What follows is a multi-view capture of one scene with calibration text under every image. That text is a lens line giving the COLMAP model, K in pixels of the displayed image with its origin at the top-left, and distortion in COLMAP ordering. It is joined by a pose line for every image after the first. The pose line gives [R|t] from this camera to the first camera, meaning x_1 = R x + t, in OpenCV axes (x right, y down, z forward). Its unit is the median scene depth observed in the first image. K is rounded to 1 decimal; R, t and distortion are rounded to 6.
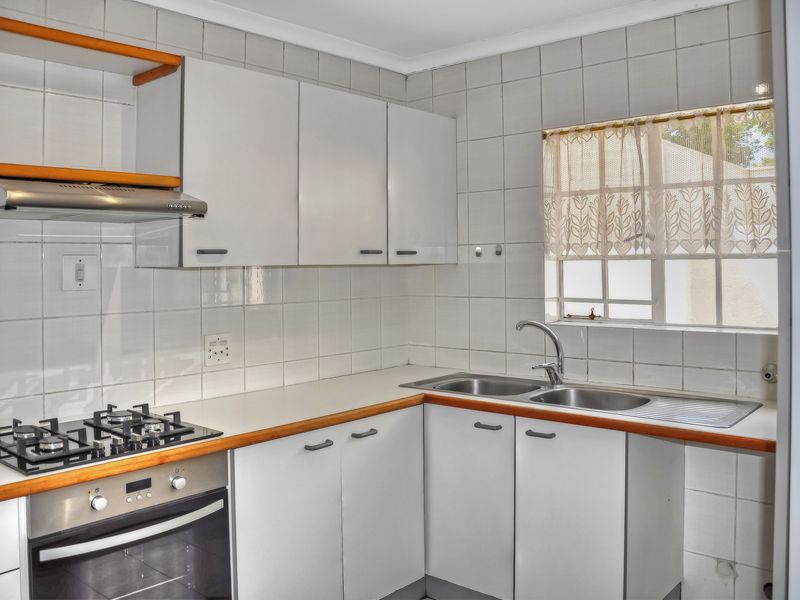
lens RADIAL K [[733.3, 0, 398.6], [0, 733.3, 252.6], [0, 0, 1]] dist [-0.059144, -0.015170]
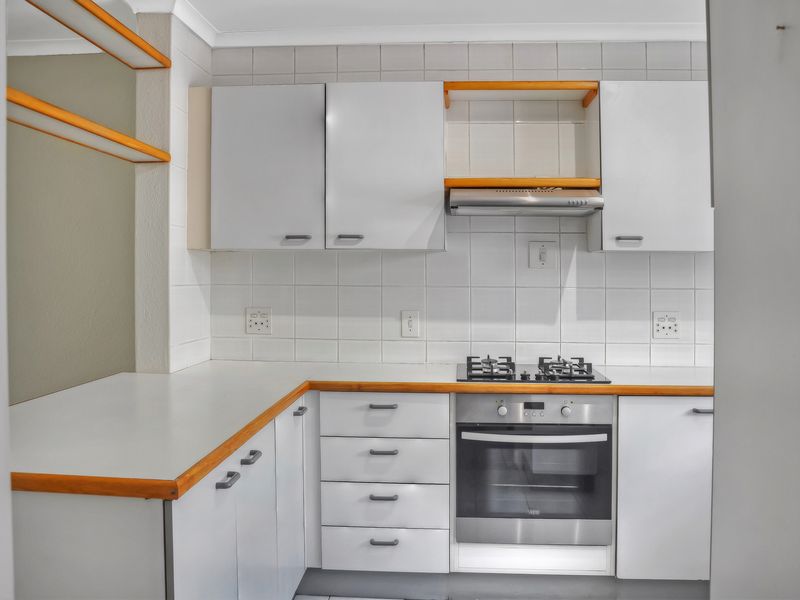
lens RADIAL K [[756.9, 0, 400.0], [0, 756.9, 300.0], [0, 0, 1]] dist [-0.091559, -0.000847]
pose [[0.613485, 0.047845, -0.788256, 0.453401], [-0.002627, 0.998281, 0.058549, 0.026709], [0.789702, -0.033848, 0.612556, -0.060329]]
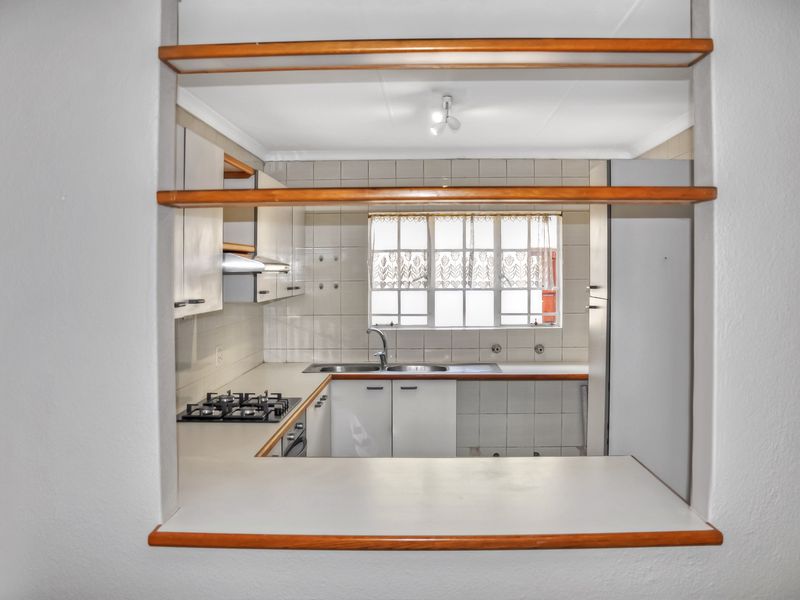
lens RADIAL K [[756.9, 0, 400.0], [0, 756.9, 300.0], [0, 0, 1]] dist [-0.091559, -0.000847]
pose [[0.771819, -0.020330, 0.635517, -0.932592], [-0.007969, 0.999101, 0.041639, -0.047605], [-0.635792, -0.037202, 0.770963, -0.408366]]
